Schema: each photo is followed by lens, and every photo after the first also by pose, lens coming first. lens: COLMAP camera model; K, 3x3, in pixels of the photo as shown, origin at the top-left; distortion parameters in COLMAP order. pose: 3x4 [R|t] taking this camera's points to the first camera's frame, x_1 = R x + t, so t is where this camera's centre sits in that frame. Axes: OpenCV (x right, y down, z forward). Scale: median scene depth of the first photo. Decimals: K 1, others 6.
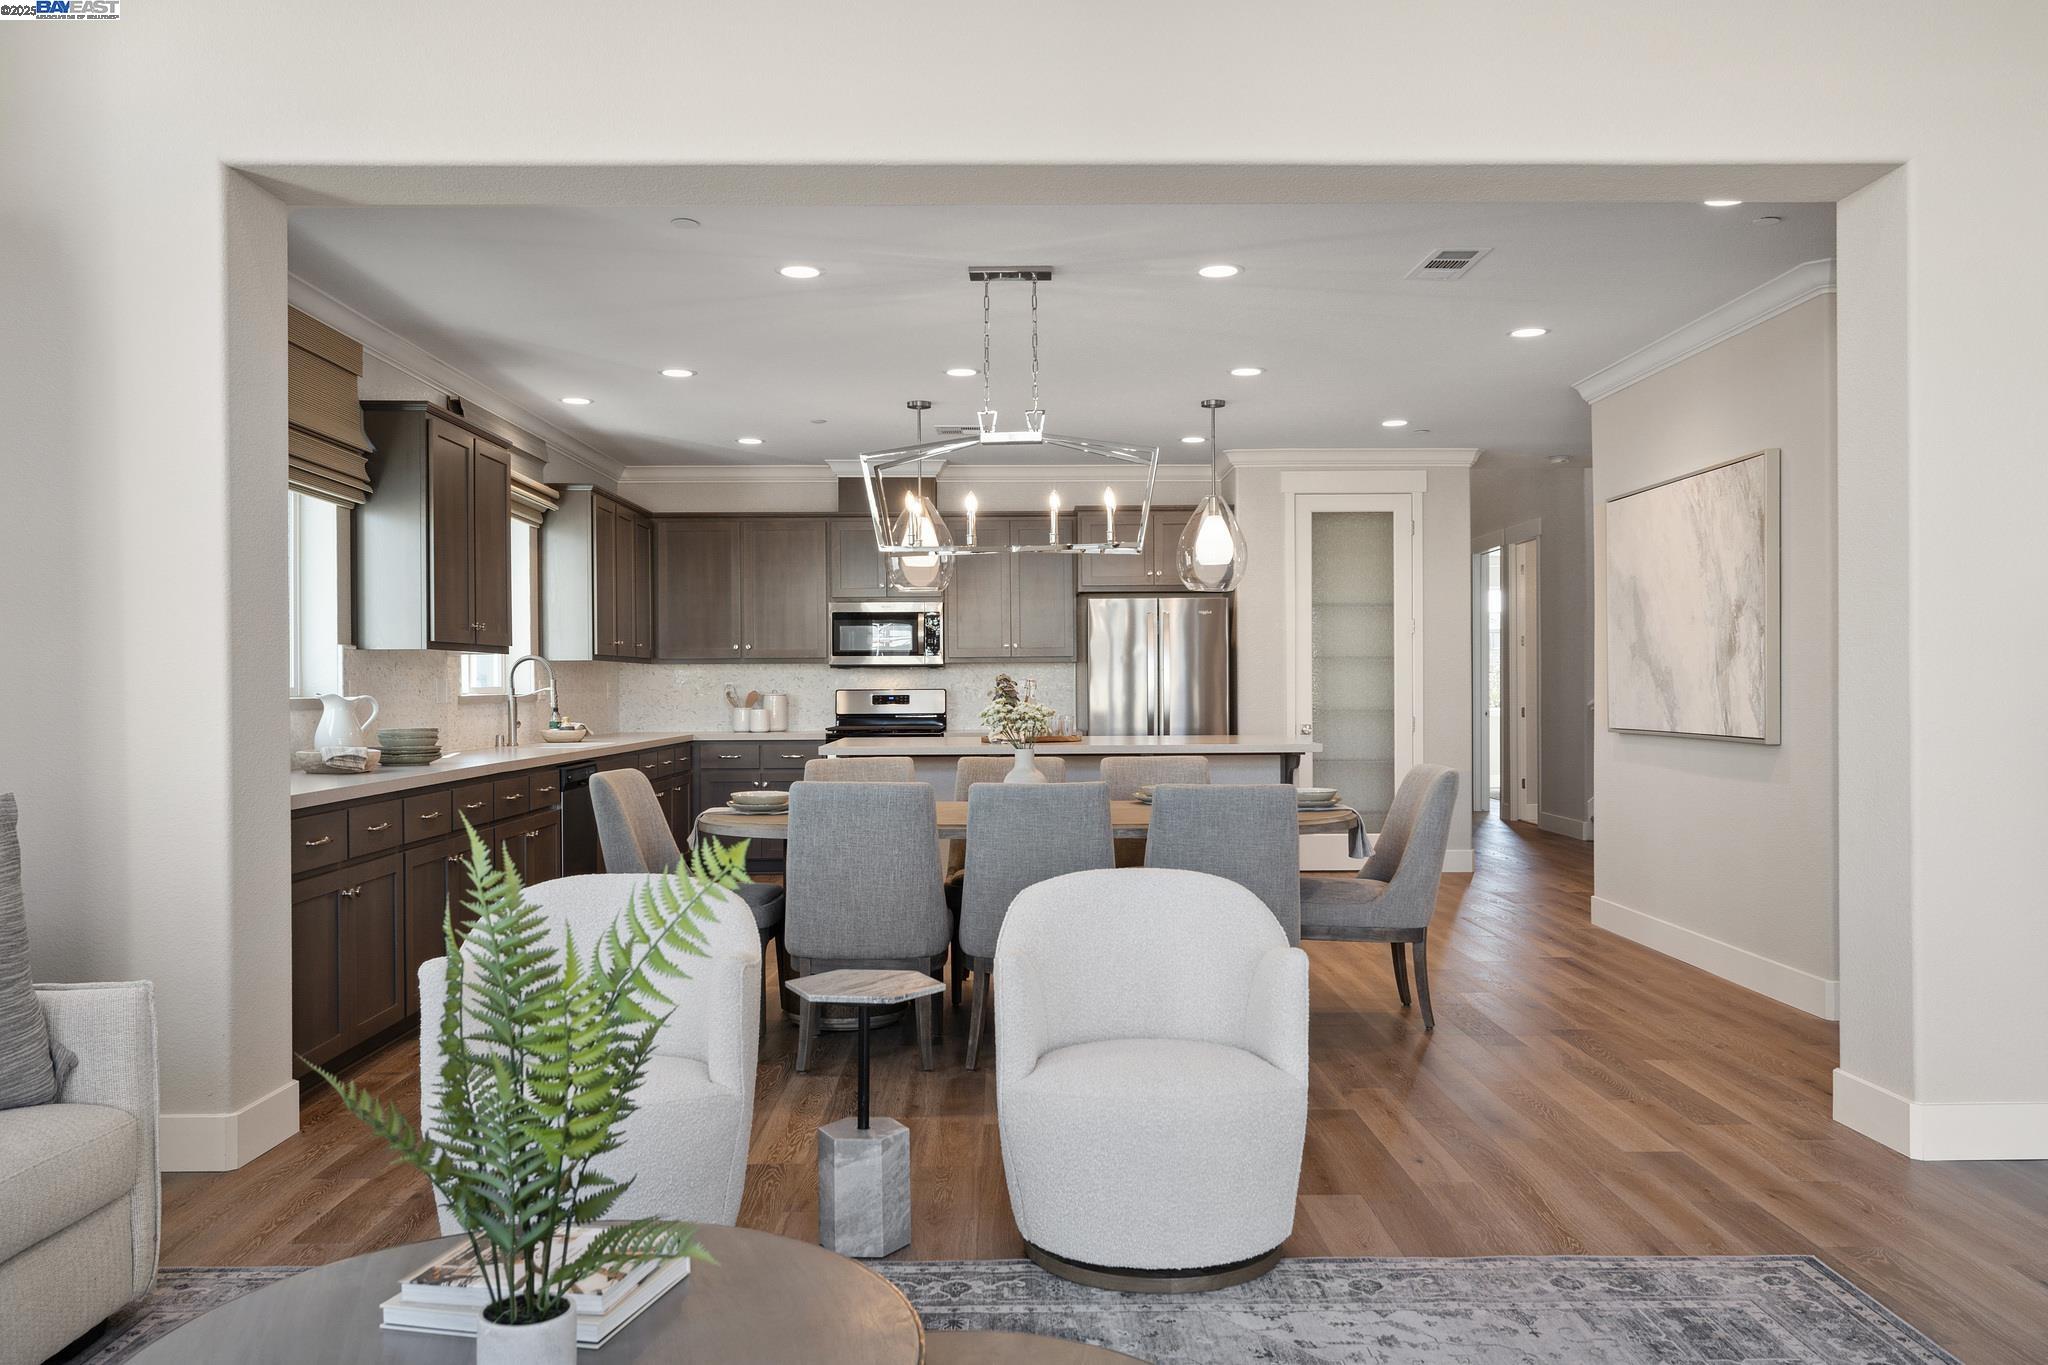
lens RADIAL K [[1513.0, 0, 1022.2], [0, 1513.0, 683.6], [0, 0, 1]] dist [0.004718, 0.000223]
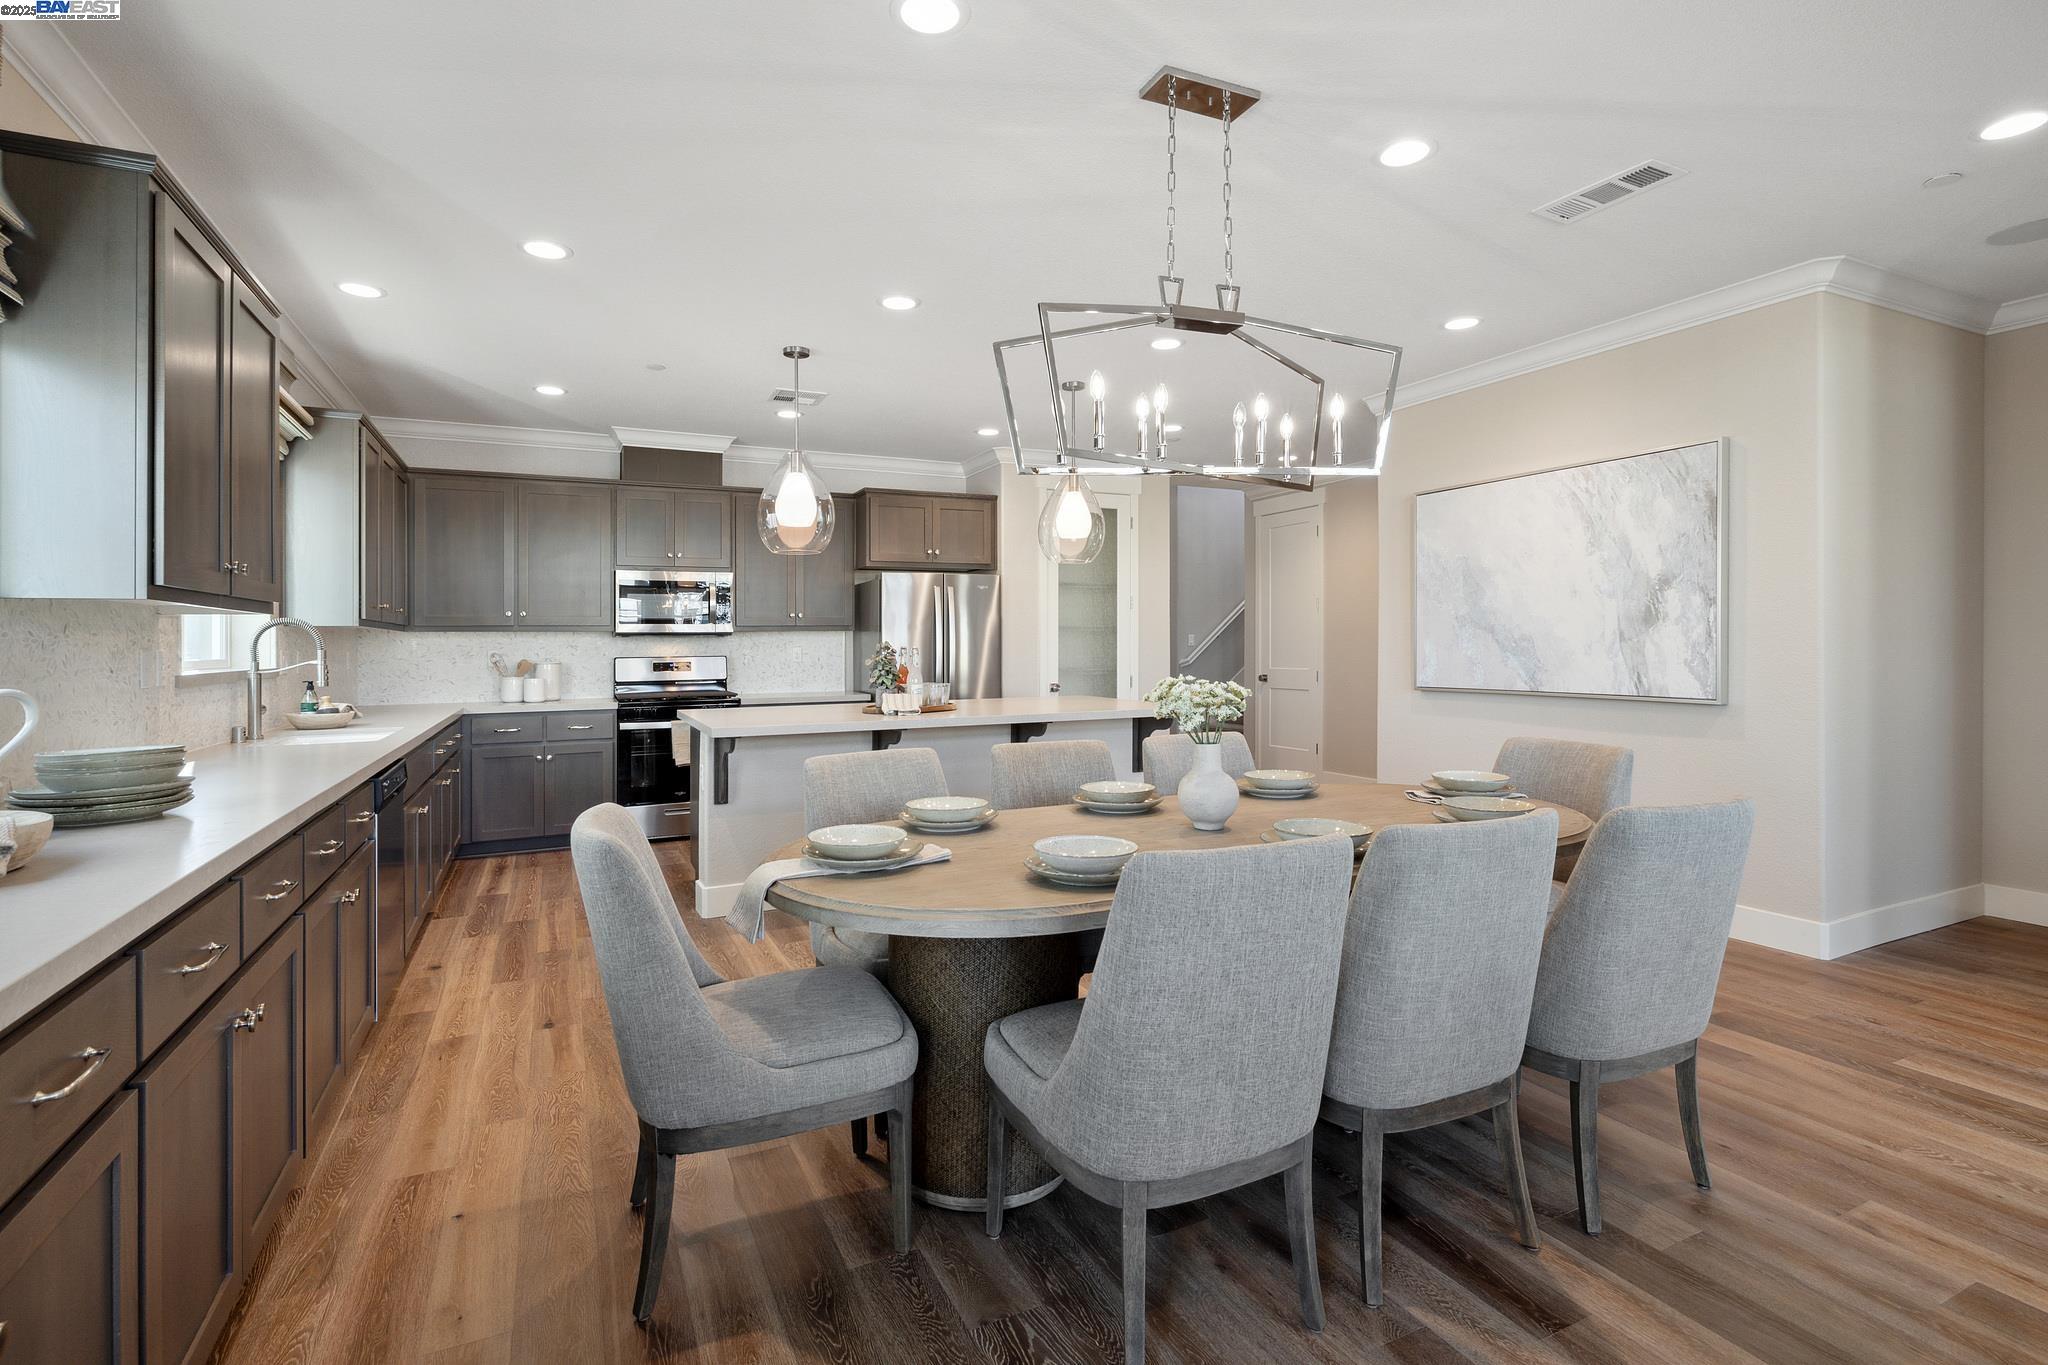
lens RADIAL K [[943.4, 0, 1007.3], [0, 943.4, 632.1], [0, 0, 1]] dist [-0.002958, 0.000013]
pose [[0.911927, 0.002279, 0.410346, -0.172978], [0.004209, 0.999880, -0.014909, -0.002900], [-0.410330, 0.015323, 0.911808, 0.388466]]
